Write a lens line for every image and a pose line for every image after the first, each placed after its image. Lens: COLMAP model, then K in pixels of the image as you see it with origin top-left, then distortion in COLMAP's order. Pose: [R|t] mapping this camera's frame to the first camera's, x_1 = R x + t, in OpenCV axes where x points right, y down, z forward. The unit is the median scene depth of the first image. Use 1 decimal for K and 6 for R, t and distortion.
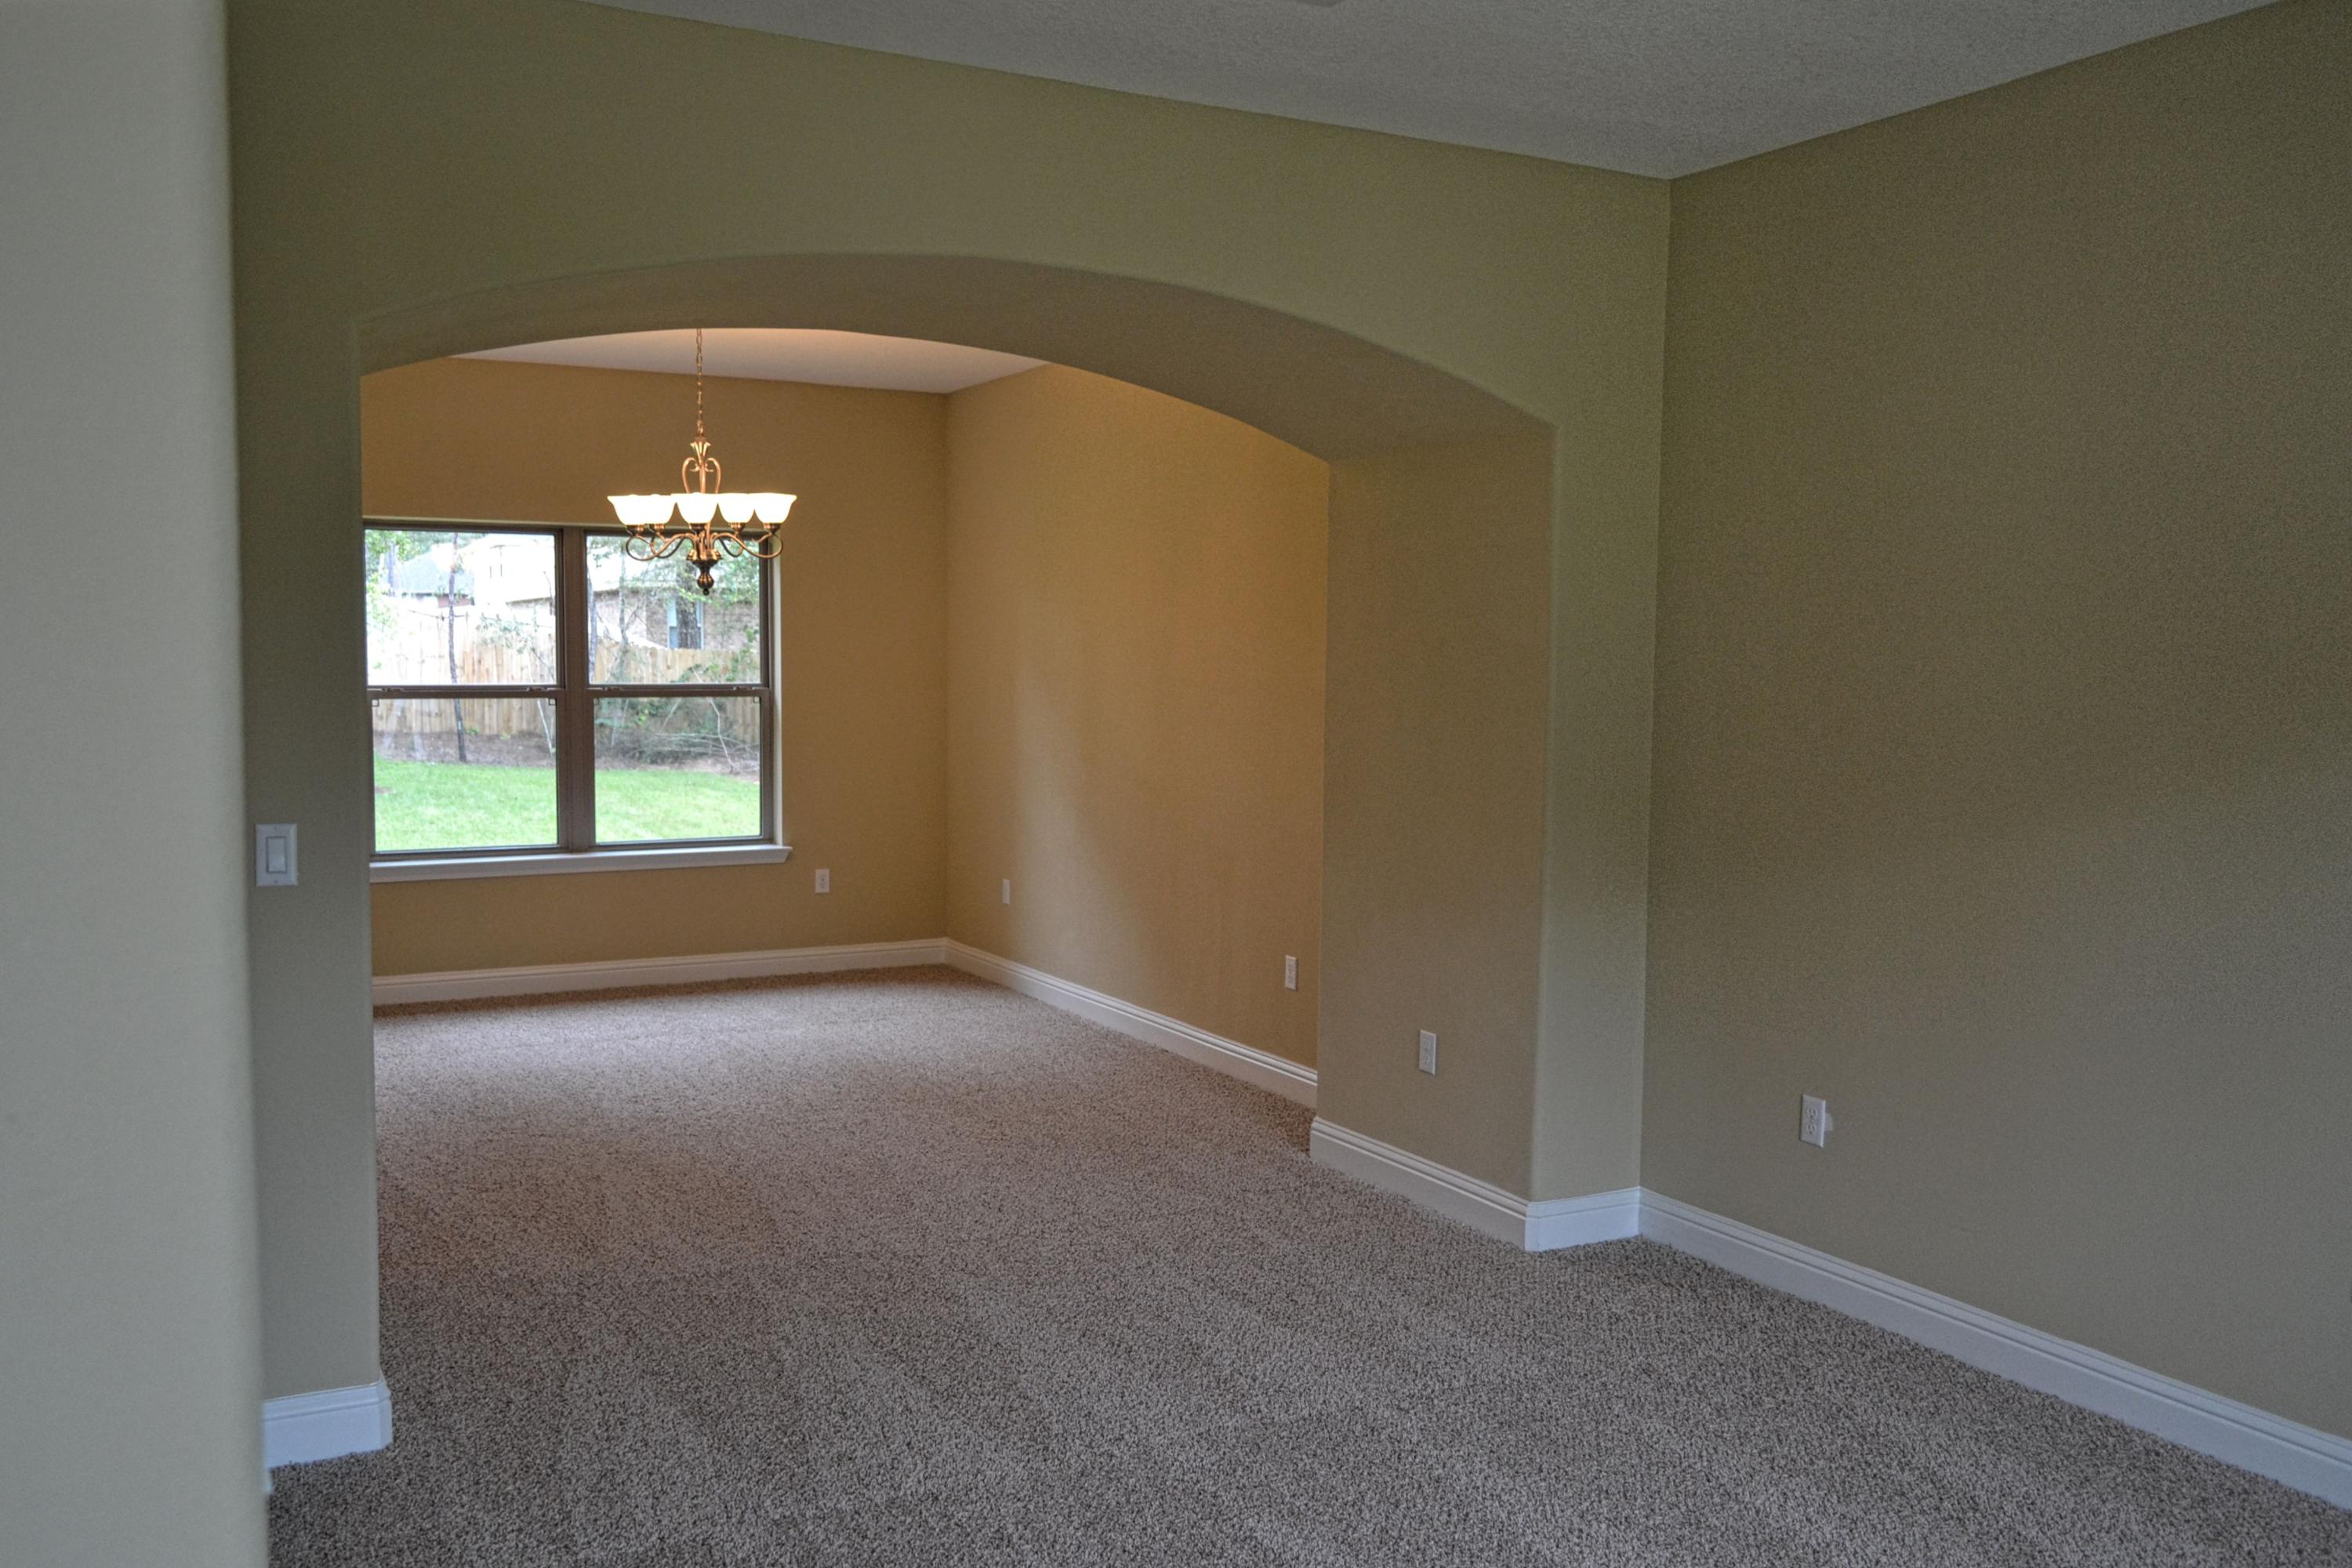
lens RADIAL K [[1873.4, 0, 1101.3], [0, 1873.4, 793.8], [0, 0, 1]] dist [-0.004997, -0.002384]
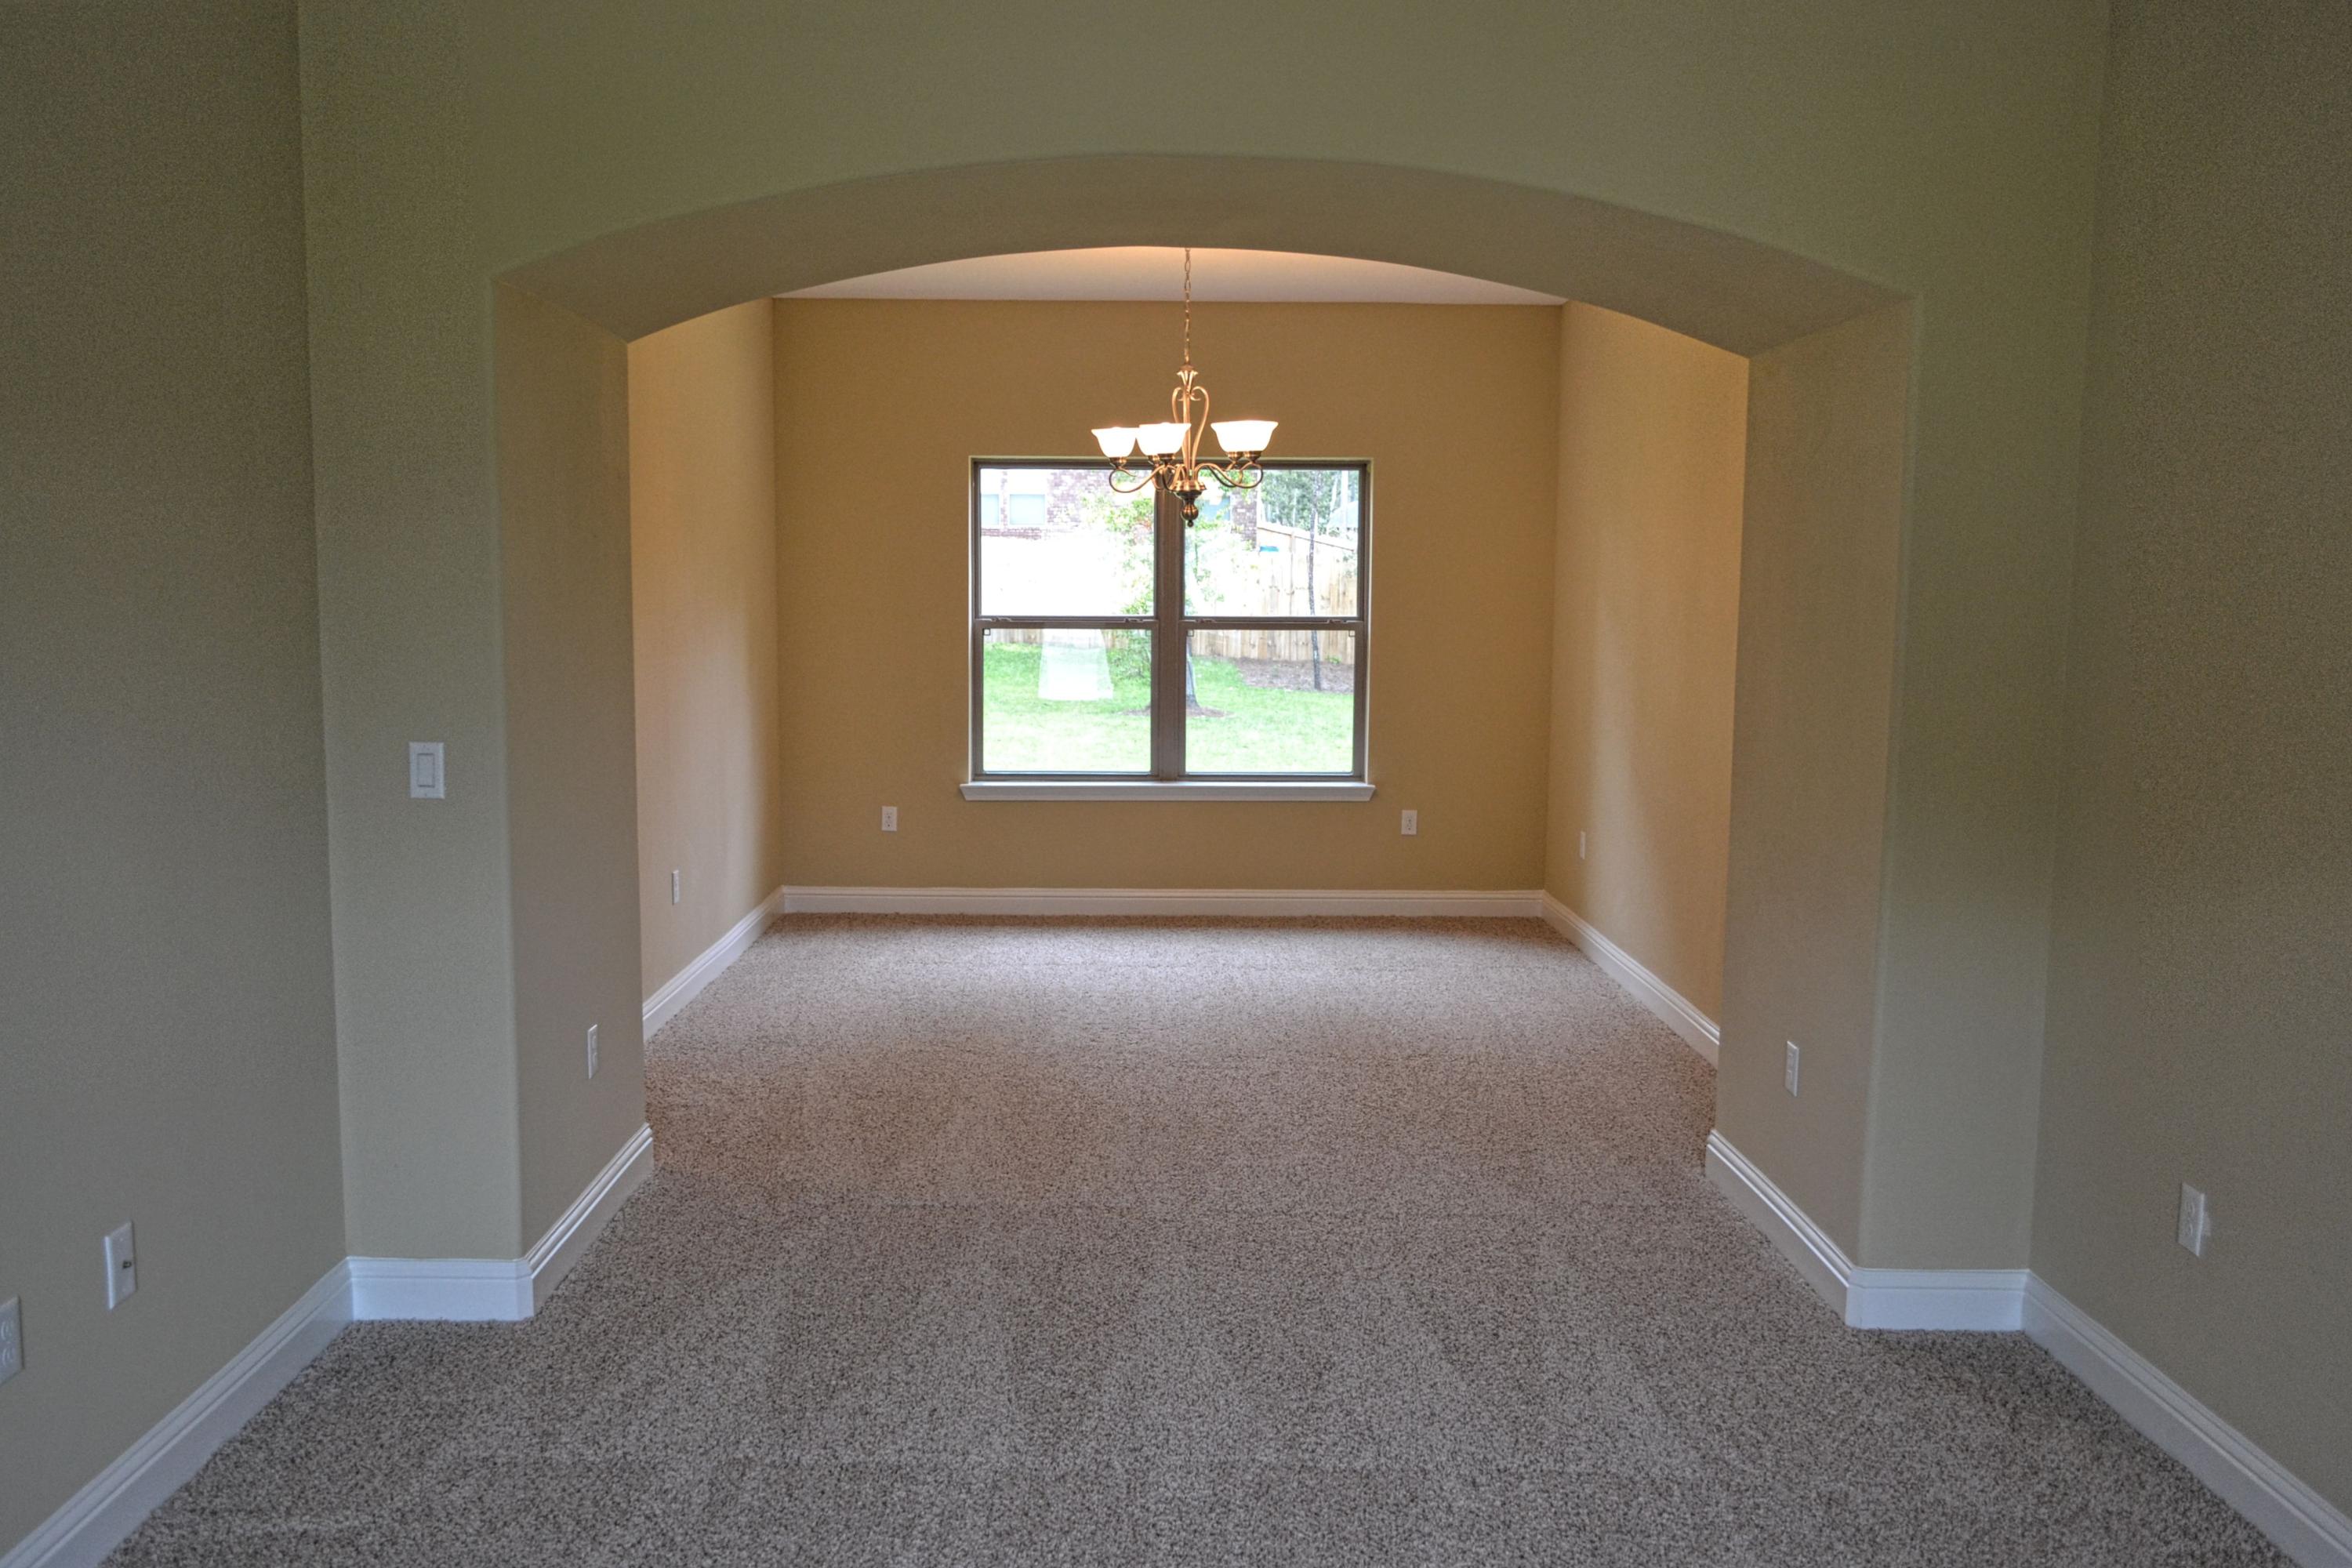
lens RADIAL K [[1873.4, 0, 1101.3], [0, 1873.4, 793.8], [0, 0, 1]] dist [-0.004997, -0.002384]
pose [[0.896581, 0.049775, -0.440073, 0.189368], [-0.033980, 0.998467, 0.043703, -0.007071], [0.441573, -0.024230, 0.896898, 0.090465]]
